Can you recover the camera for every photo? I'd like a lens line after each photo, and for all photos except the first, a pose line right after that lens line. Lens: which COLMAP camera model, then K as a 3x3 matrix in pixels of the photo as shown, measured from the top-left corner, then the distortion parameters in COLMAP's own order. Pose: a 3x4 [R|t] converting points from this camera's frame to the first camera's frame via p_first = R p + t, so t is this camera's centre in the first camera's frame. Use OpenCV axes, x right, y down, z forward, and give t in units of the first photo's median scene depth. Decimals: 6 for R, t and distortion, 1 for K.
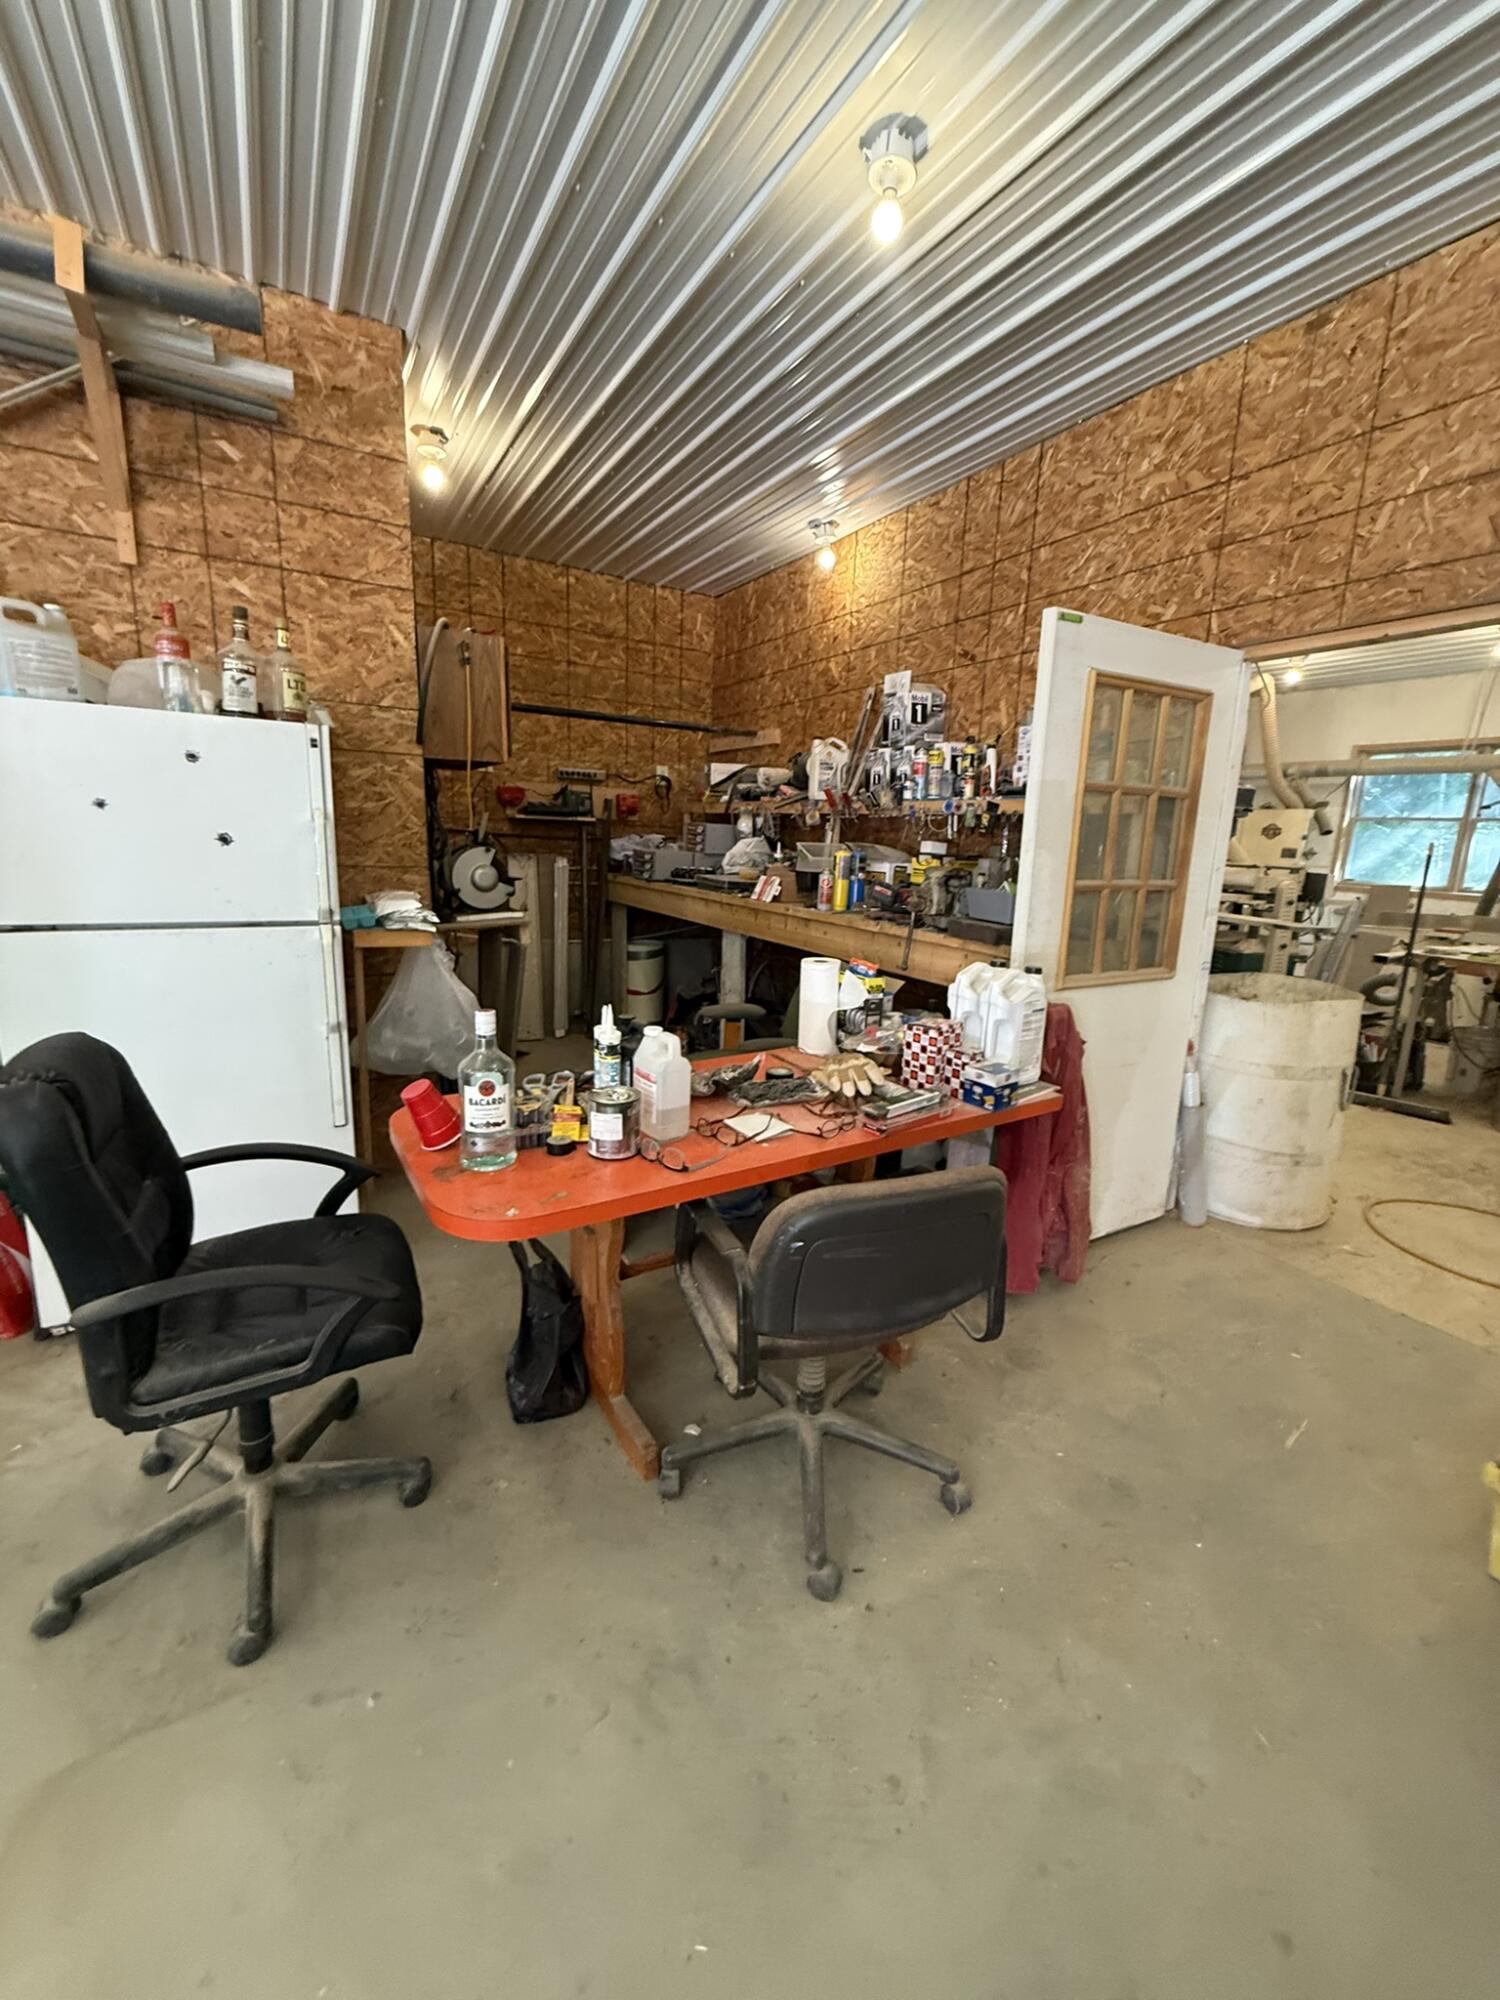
lens RADIAL K [[803.6, 0, 750.0], [0, 803.6, 1000.0], [0, 0, 1]] dist [0.000252, -0.000255]
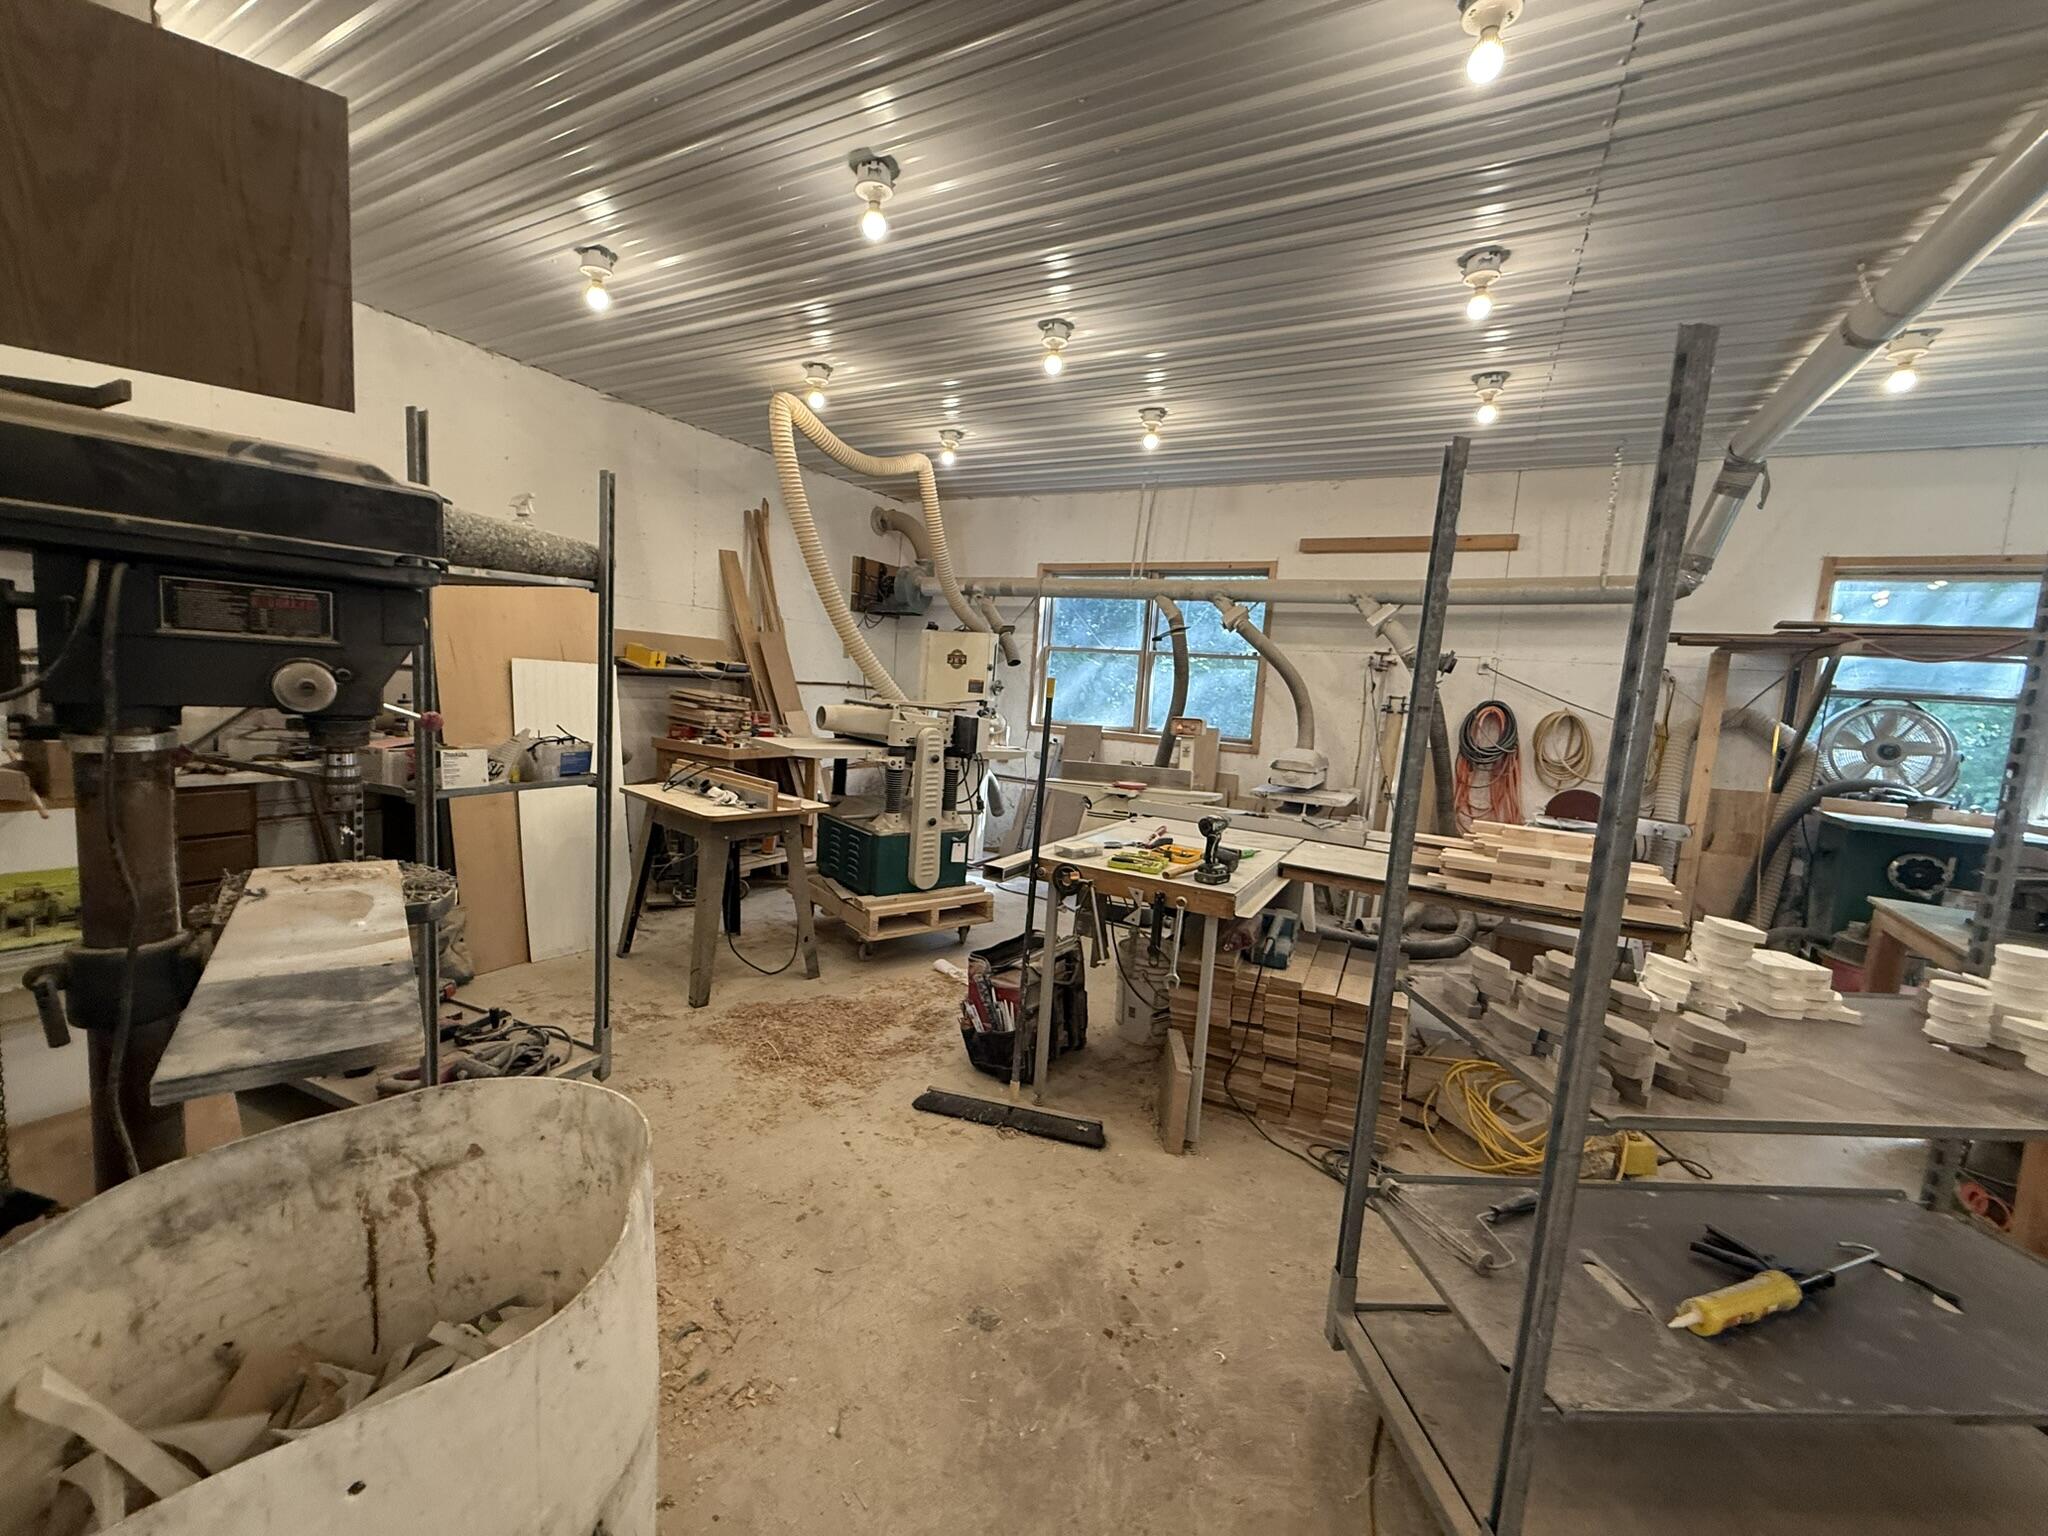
lens RADIAL K [[822.9, 0, 1013.2], [0, 822.9, 769.3], [0, 0, 1]] dist [0.000252, -0.000255]
pose [[0.870841, -0.034772, 0.490333, 0.521572], [0.068496, 0.996347, -0.050994, -0.097697], [-0.486769, 0.077994, 0.870042, 0.477859]]
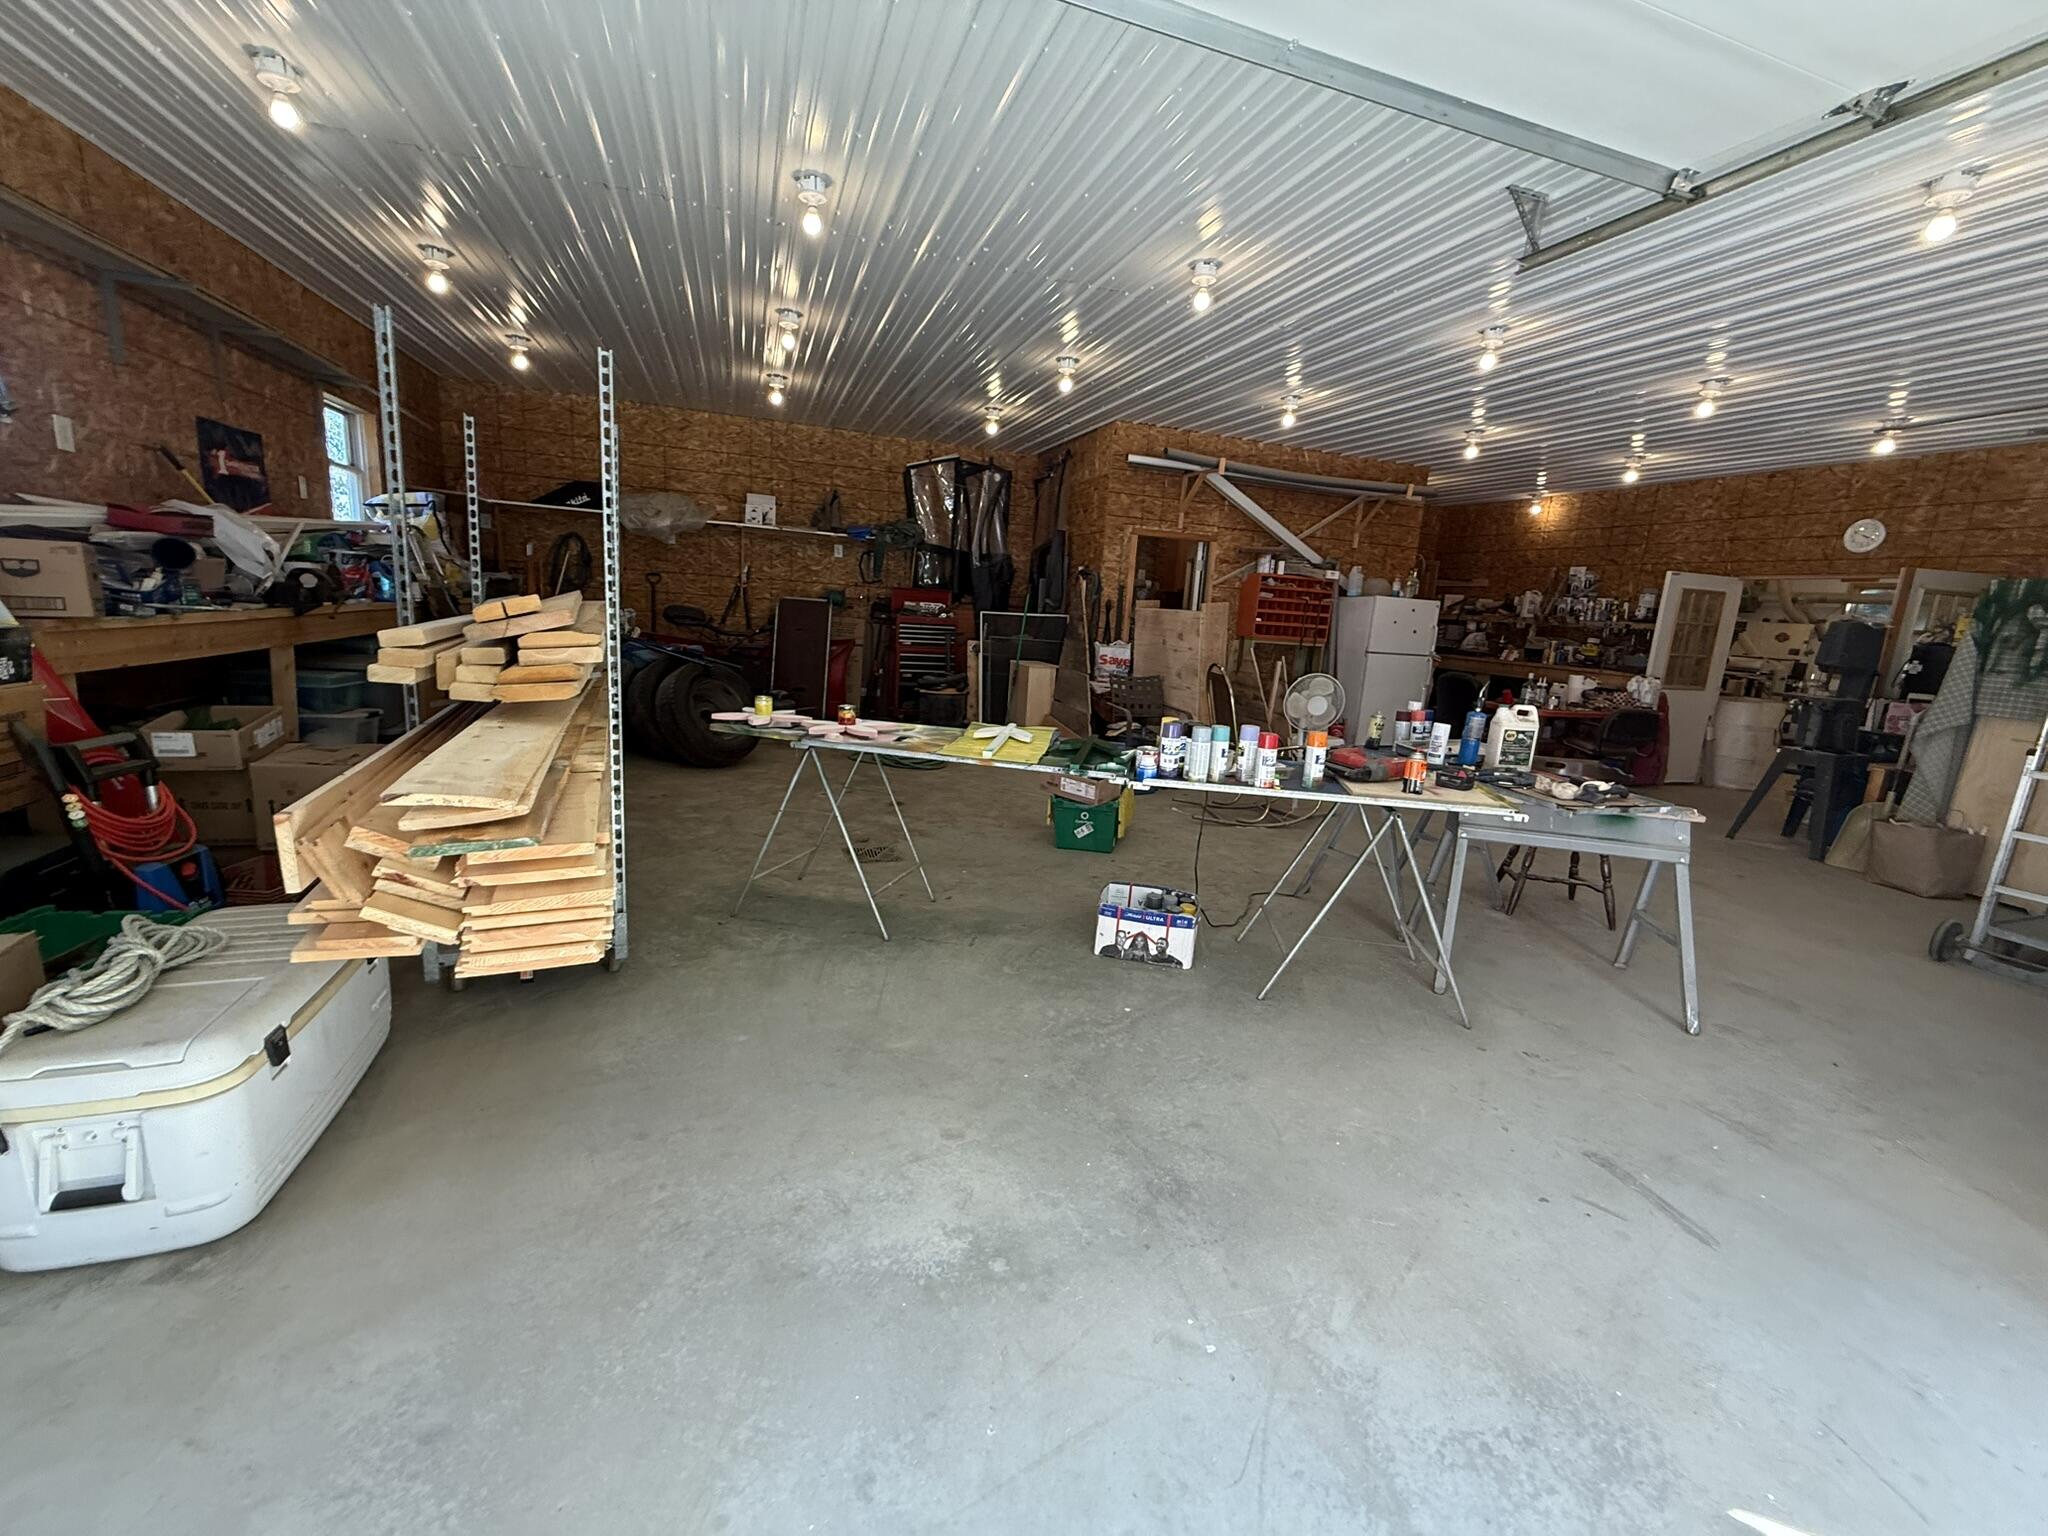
lens RADIAL K [[822.9, 0, 1013.2], [0, 822.9, 769.3], [0, 0, 1]] dist [0.000252, -0.000255]
pose [[0.975455, 0.068819, -0.209170, -0.781800], [-0.072538, 0.997314, -0.010154, 0.292641], [0.207910, 0.025078, 0.977827, -1.492948]]
